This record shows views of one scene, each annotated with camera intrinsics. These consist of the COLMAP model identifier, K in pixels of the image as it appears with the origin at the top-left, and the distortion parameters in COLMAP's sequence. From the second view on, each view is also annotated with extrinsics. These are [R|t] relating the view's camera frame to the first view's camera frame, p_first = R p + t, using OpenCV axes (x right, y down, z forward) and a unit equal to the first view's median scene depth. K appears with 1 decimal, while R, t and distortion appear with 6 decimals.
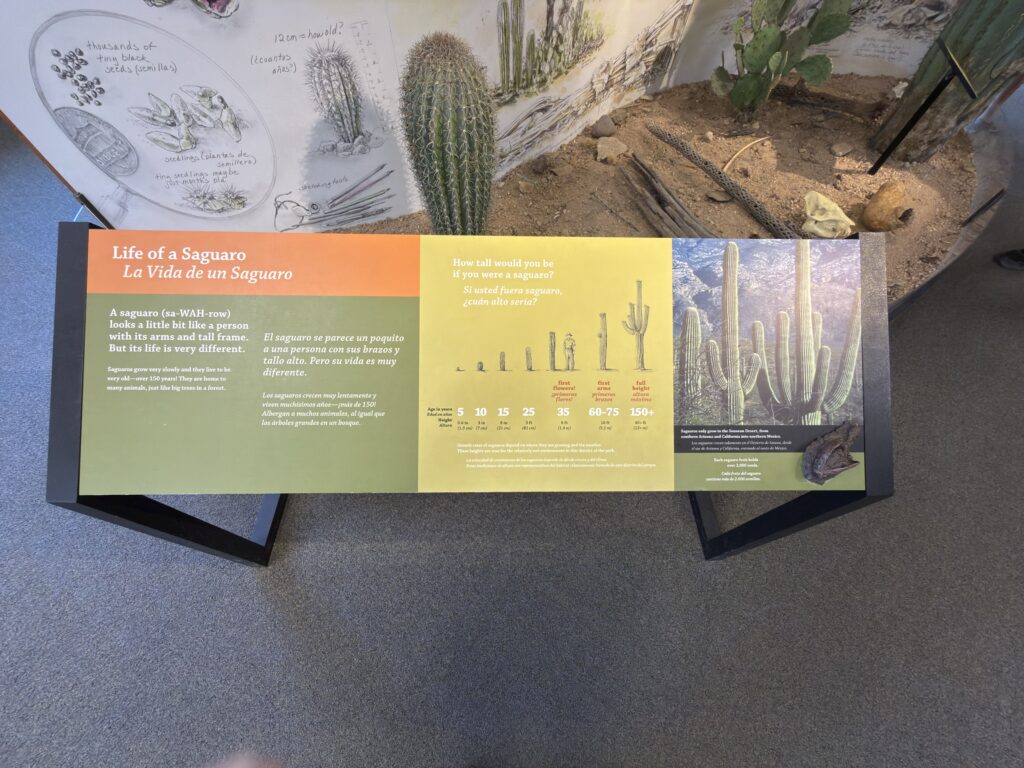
lens RADIAL K [[409.5, 0, 512.2], [0, 409.5, 385.9], [0, 0, 1]] dist [0.000587, -0.000163]
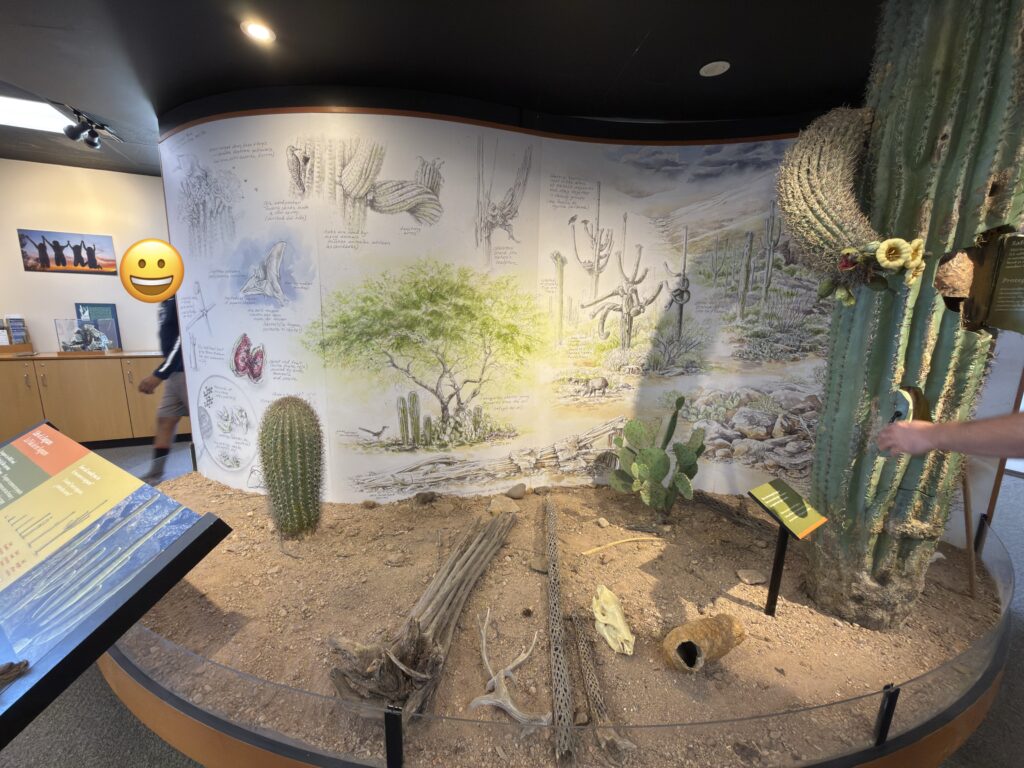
lens RADIAL K [[409.5, 0, 511.5], [0, 409.5, 385.2], [0, 0, 1]] dist [0.000587, -0.000163]
pose [[0.846156, 0.086378, -0.525889, 0.962408], [-0.450579, 0.642918, -0.619382, -0.110503], [0.284603, 0.761049, 0.582929, 0.092878]]
